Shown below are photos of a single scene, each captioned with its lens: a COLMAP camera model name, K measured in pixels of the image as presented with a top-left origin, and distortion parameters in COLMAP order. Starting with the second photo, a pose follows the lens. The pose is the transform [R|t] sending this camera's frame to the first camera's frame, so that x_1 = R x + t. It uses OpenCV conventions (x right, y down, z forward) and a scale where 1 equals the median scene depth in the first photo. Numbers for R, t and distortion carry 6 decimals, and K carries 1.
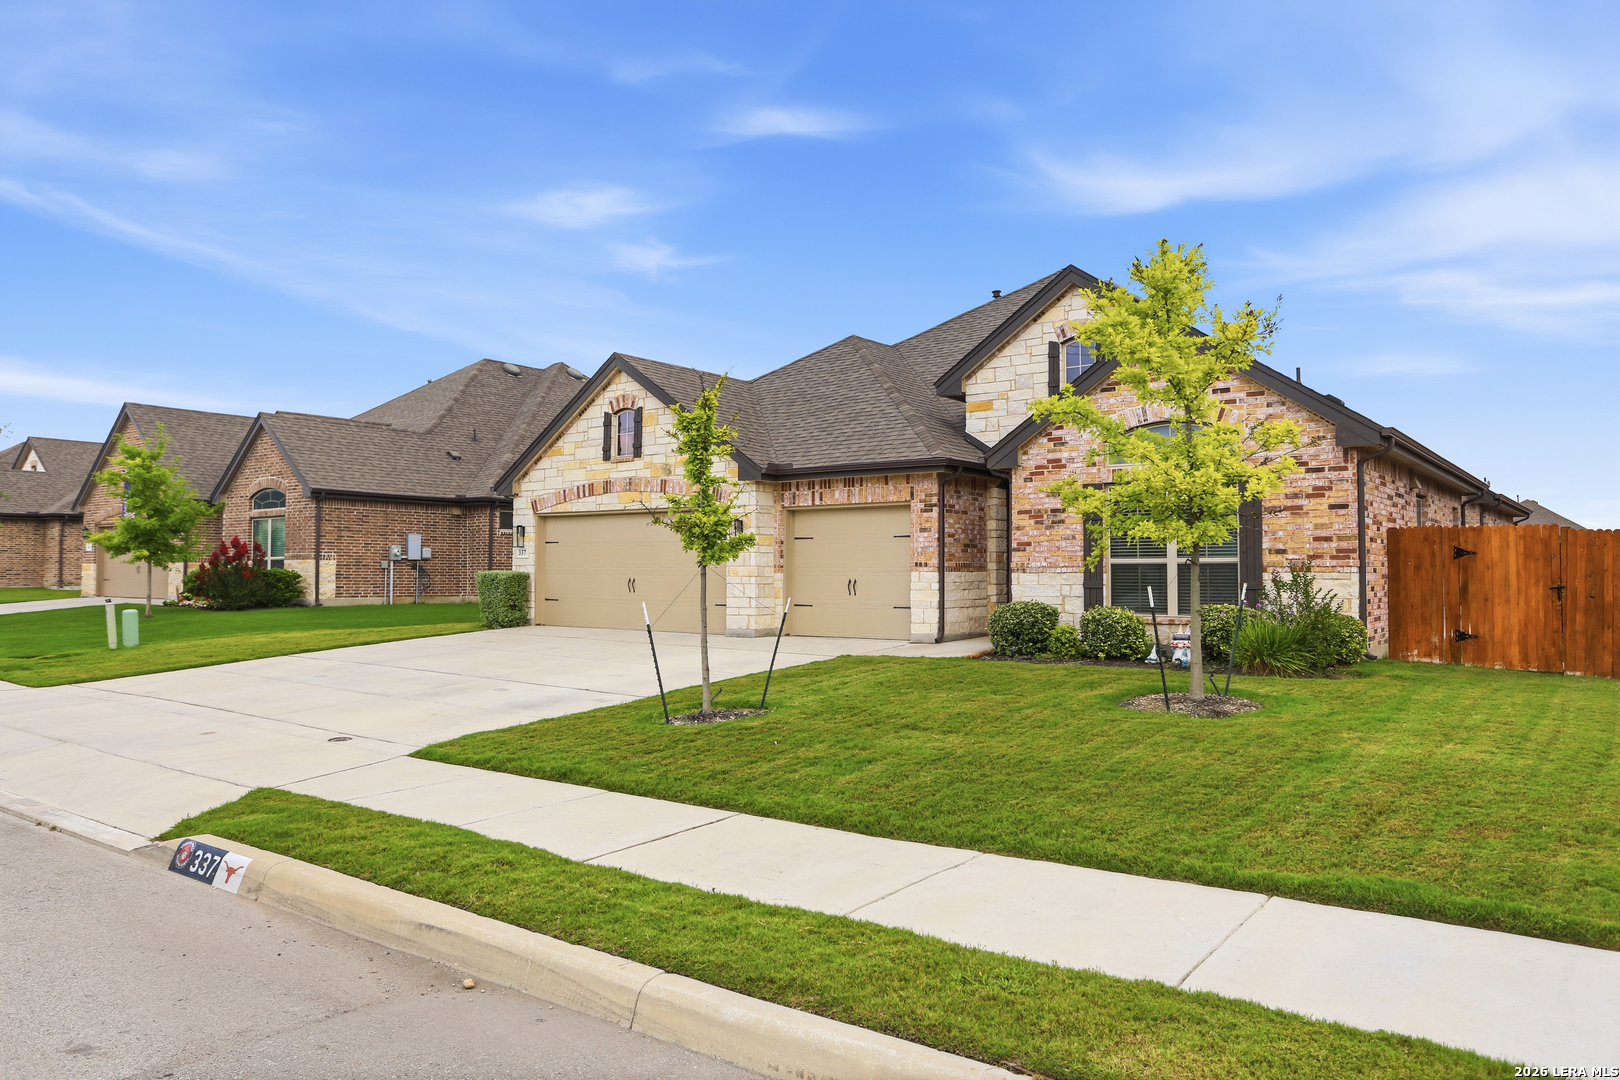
lens RADIAL K [[1118.7, 0, 810.0], [0, 1118.7, 540.0], [0, 0, 1]] dist [-0.031735, 0.002907]
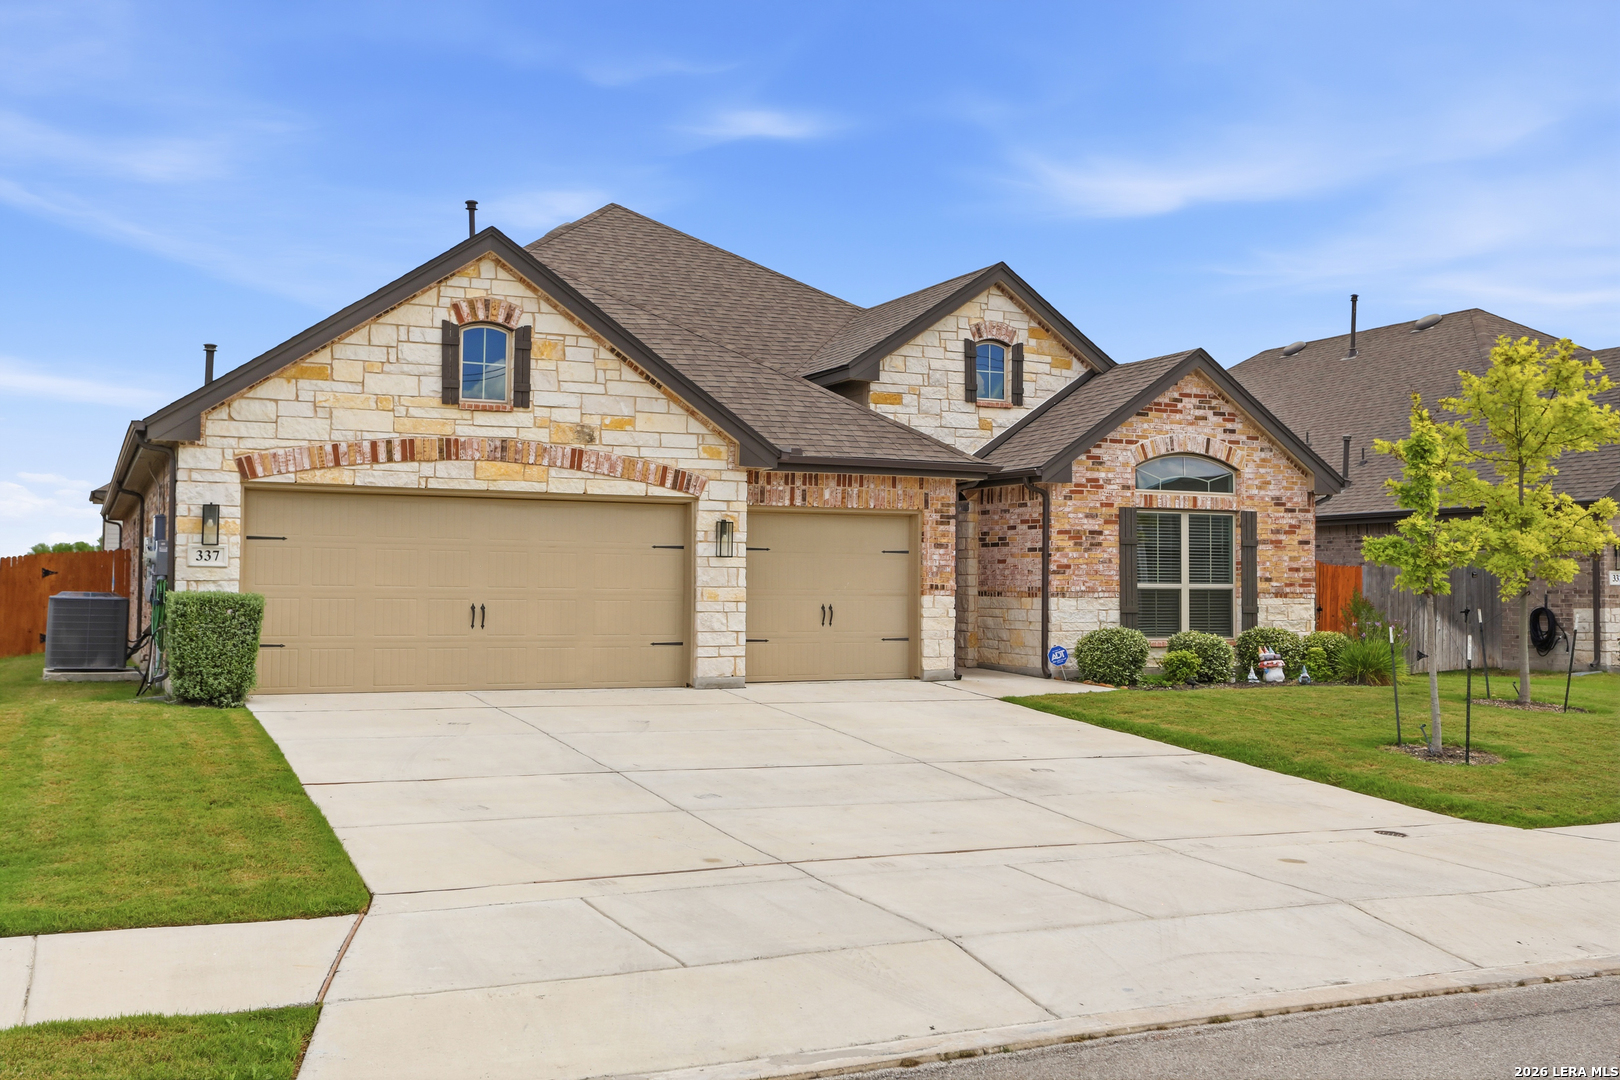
lens RADIAL K [[1525.0, 0, 808.0], [0, 1525.0, 518.8], [0, 0, 1]] dist [-0.001339, 0.000636]
pose [[0.476248, 0.042541, 0.878281, -0.952248], [-0.031983, 0.999006, -0.031045, 0.009428], [-0.878729, -0.013305, 0.477136, 0.543161]]
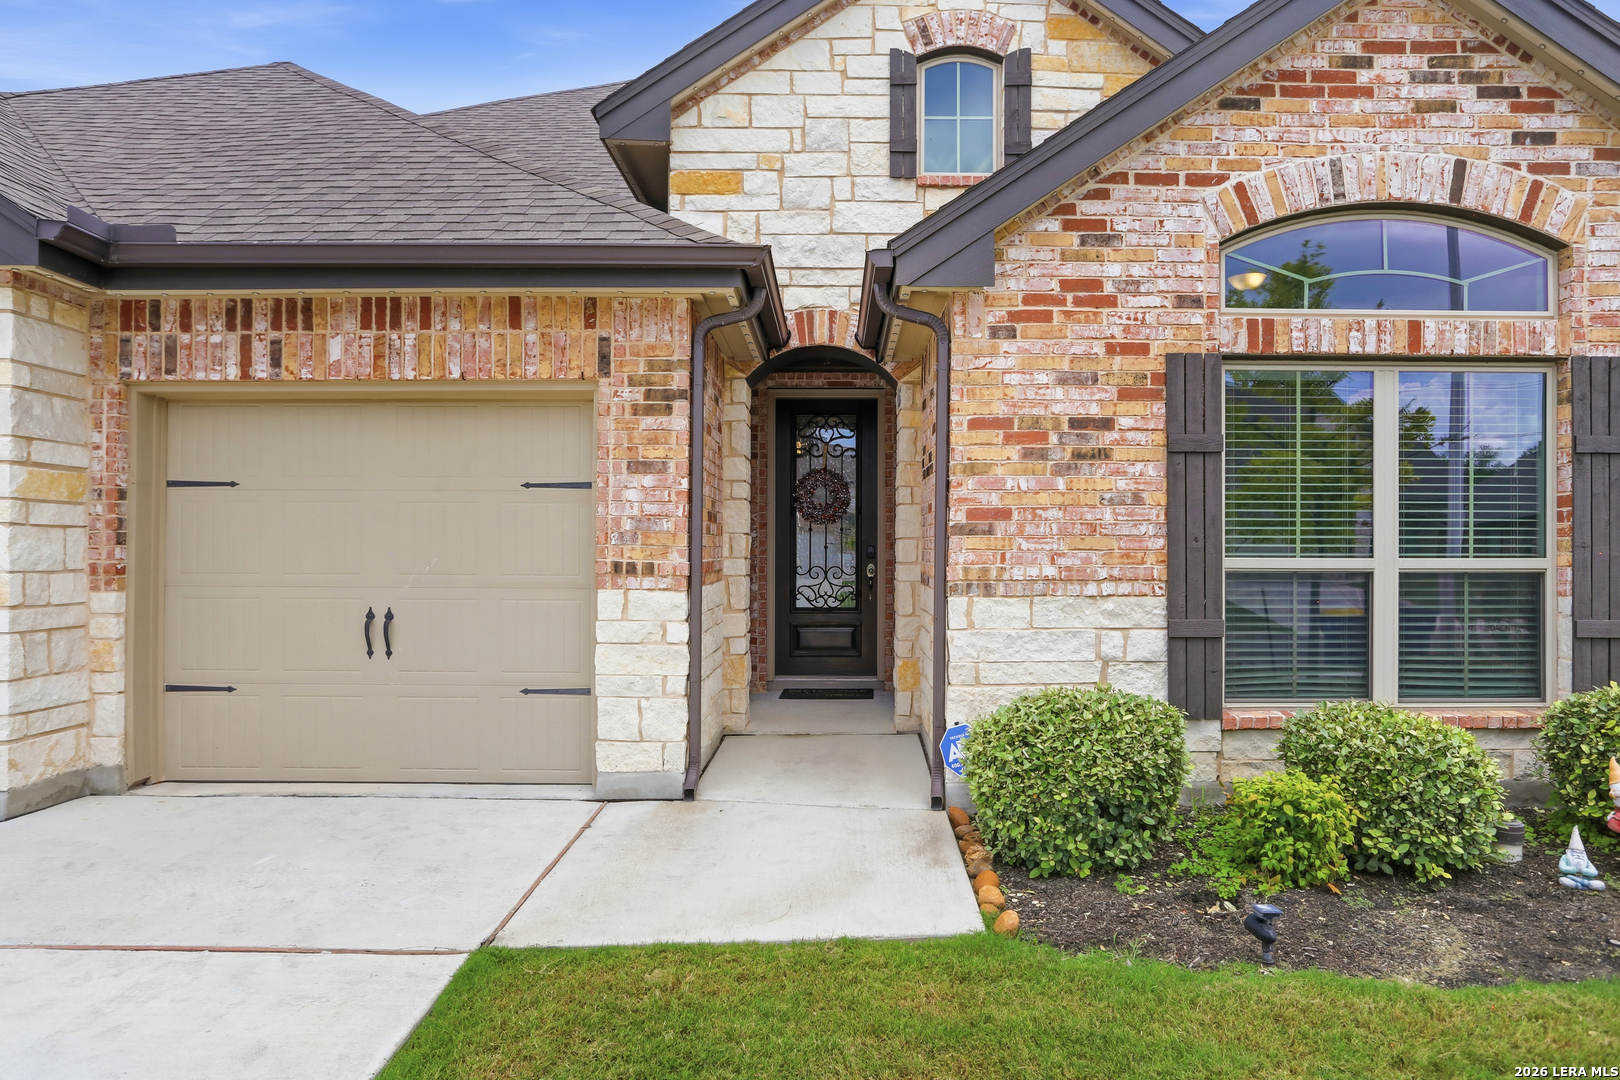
lens RADIAL K [[1023.9, 0, 851.8], [0, 1023.9, 546.2], [0, 0, 1]] dist [-0.063469, 0.055153]
pose [[0.801008, 0.006292, 0.598621, -0.032511], [-0.021211, 0.999615, 0.017875, 0.008194], [-0.598278, -0.027016, 0.800833, 0.715627]]
